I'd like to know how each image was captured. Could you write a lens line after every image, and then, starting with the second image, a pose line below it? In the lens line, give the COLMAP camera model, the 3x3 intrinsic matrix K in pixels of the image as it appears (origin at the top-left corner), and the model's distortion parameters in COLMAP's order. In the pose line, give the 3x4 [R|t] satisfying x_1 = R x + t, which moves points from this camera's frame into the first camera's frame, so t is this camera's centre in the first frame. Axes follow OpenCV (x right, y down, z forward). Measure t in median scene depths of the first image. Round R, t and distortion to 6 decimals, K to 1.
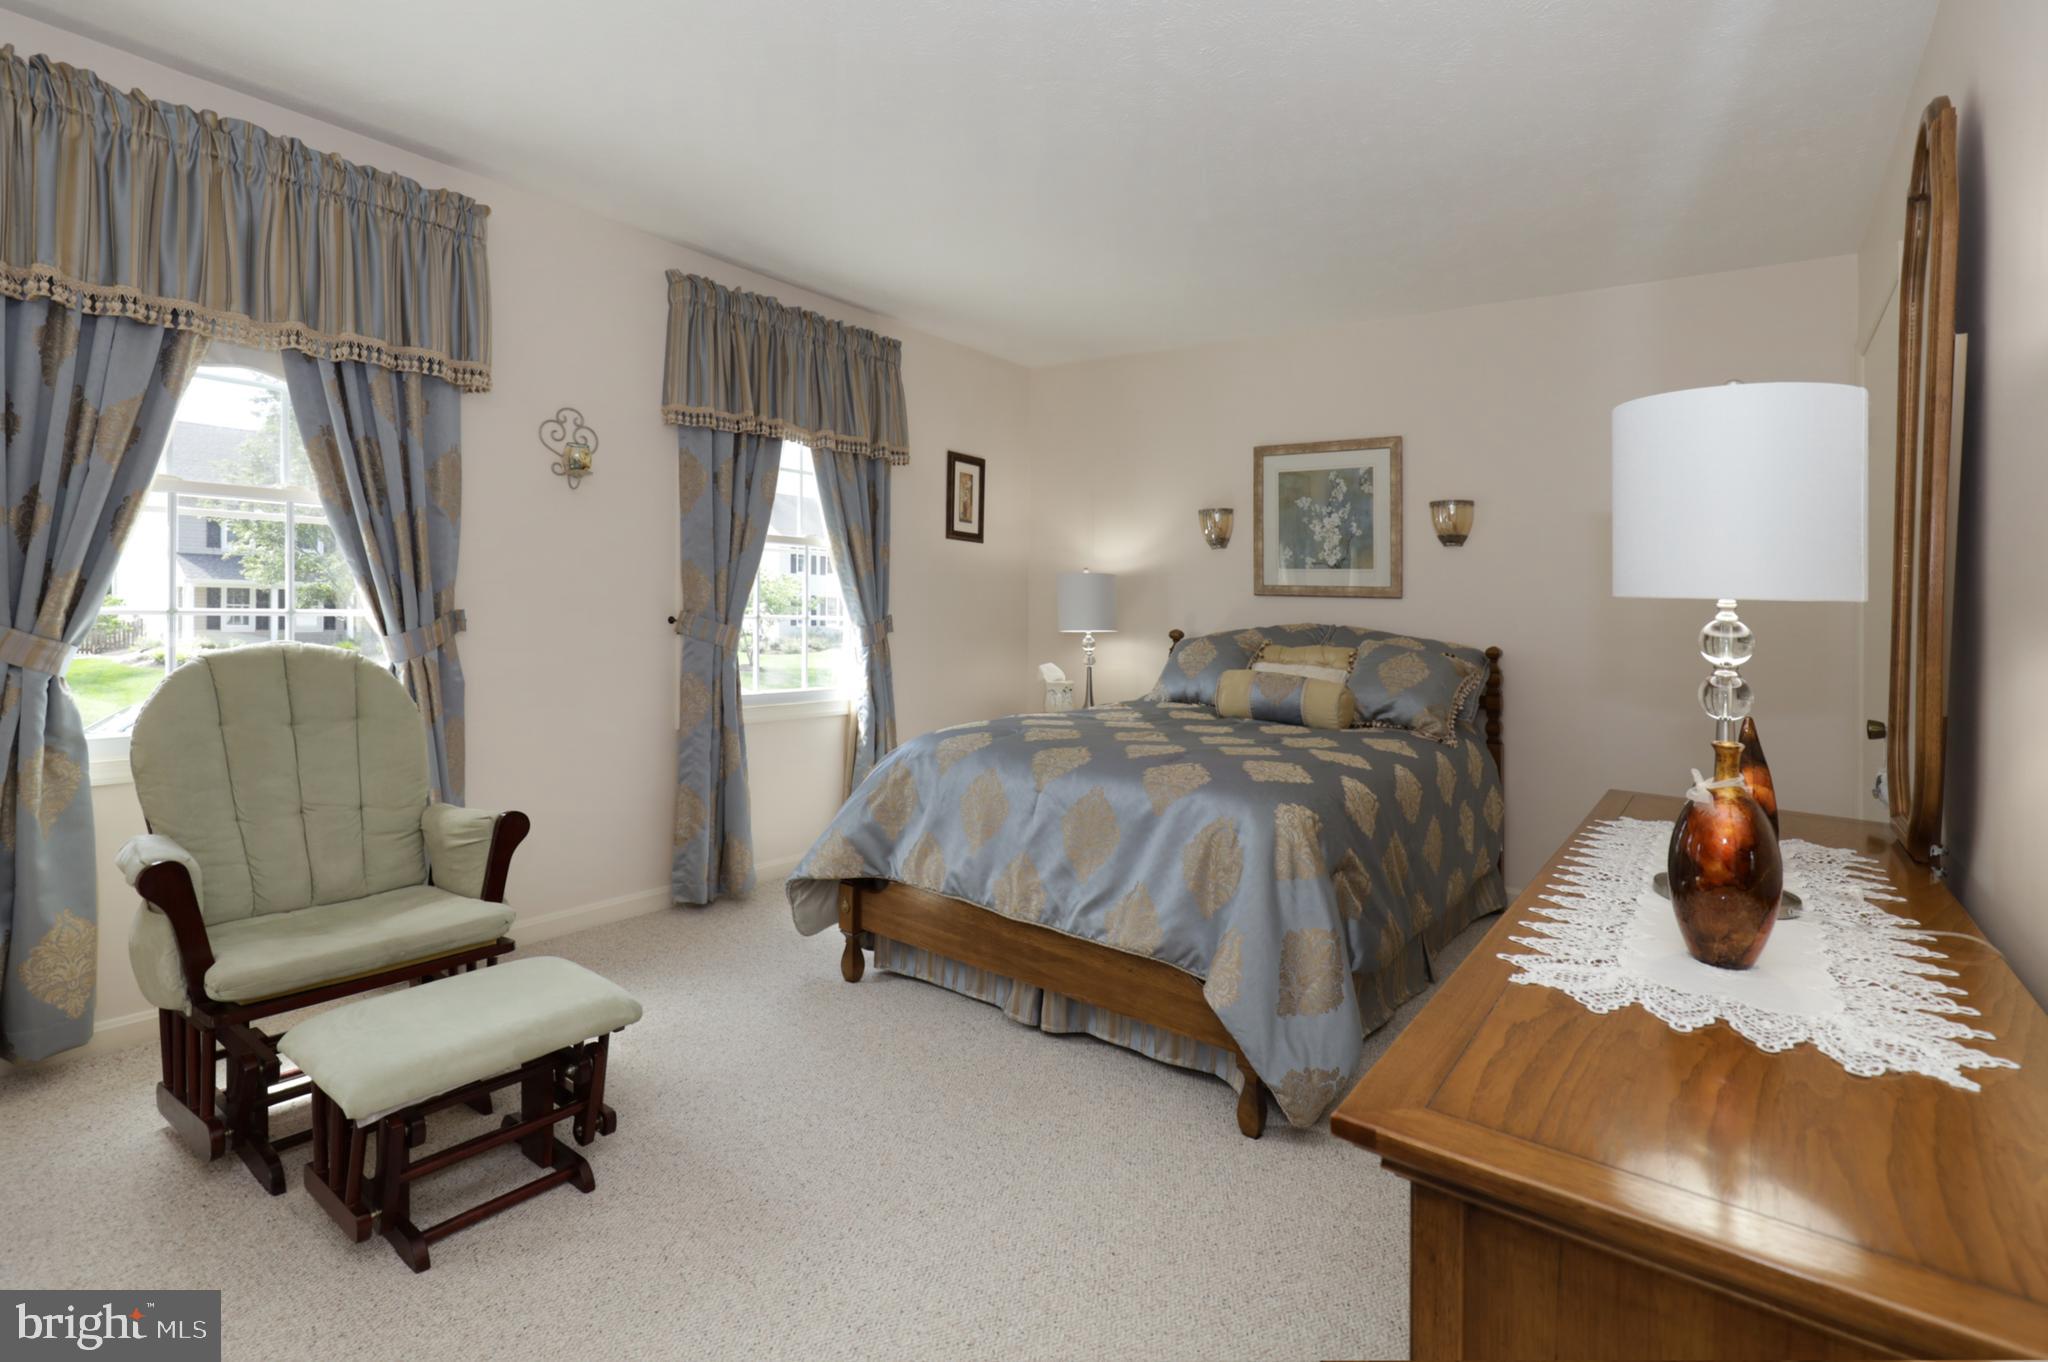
lens RADIAL K [[1006.0, 0, 1020.2], [0, 1006.0, 629.0], [0, 0, 1]] dist [0.000887, 0.000014]
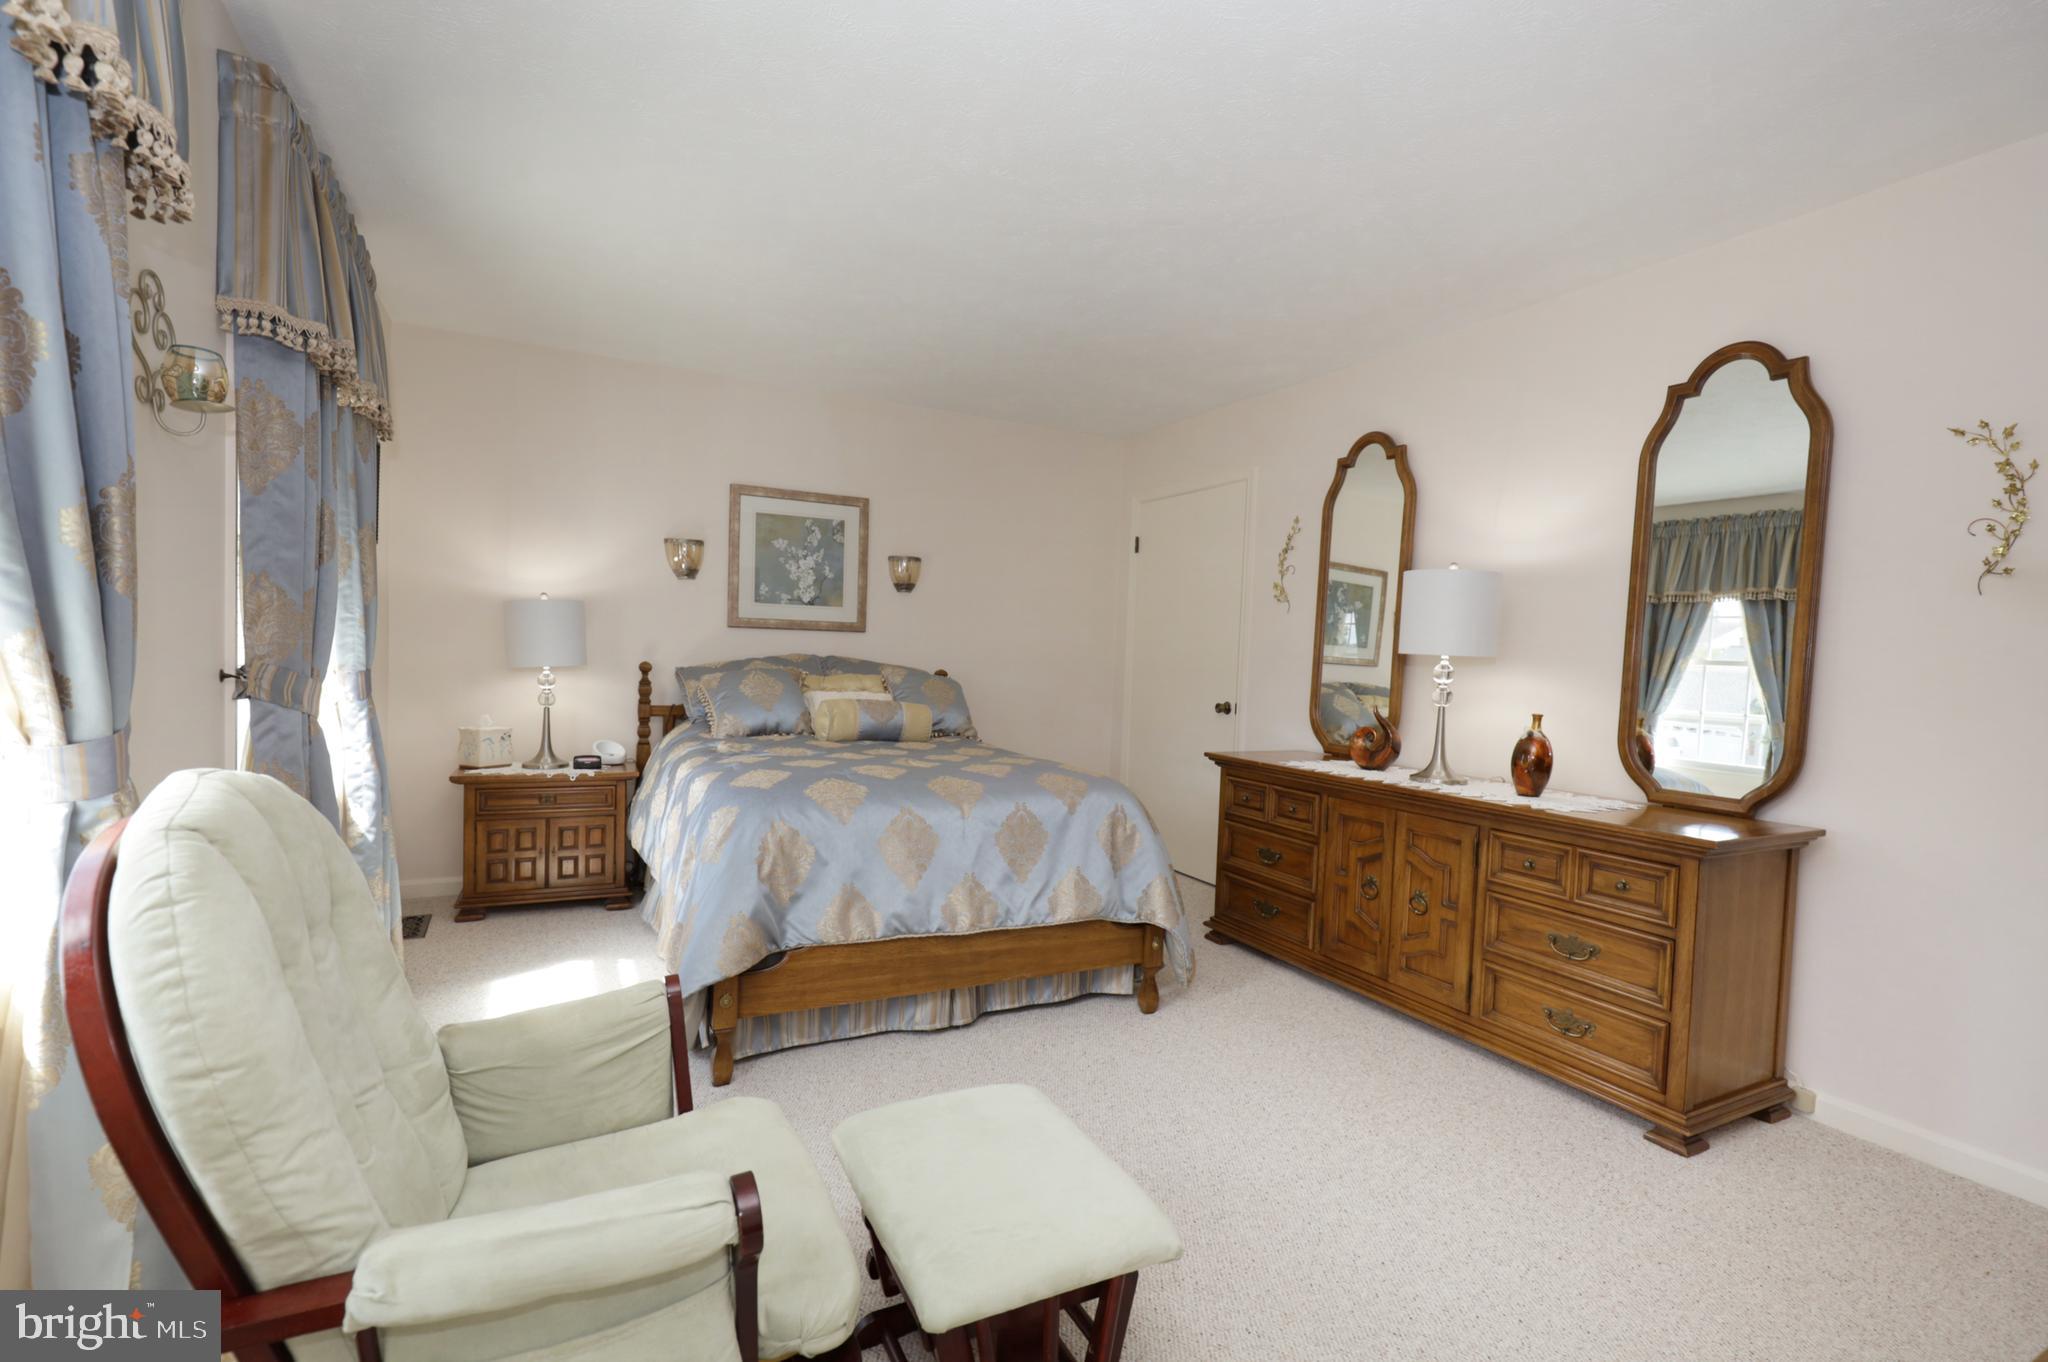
lens RADIAL K [[938.0, 0, 1086.5], [0, 938.0, 702.9], [0, 0, 1]] dist [-0.000541, 0.000001]
pose [[0.421579, -0.068539, 0.904198, -0.531269], [0.004170, 0.997275, 0.073650, -0.027103], [-0.906782, -0.027279, 0.420716, 0.269123]]
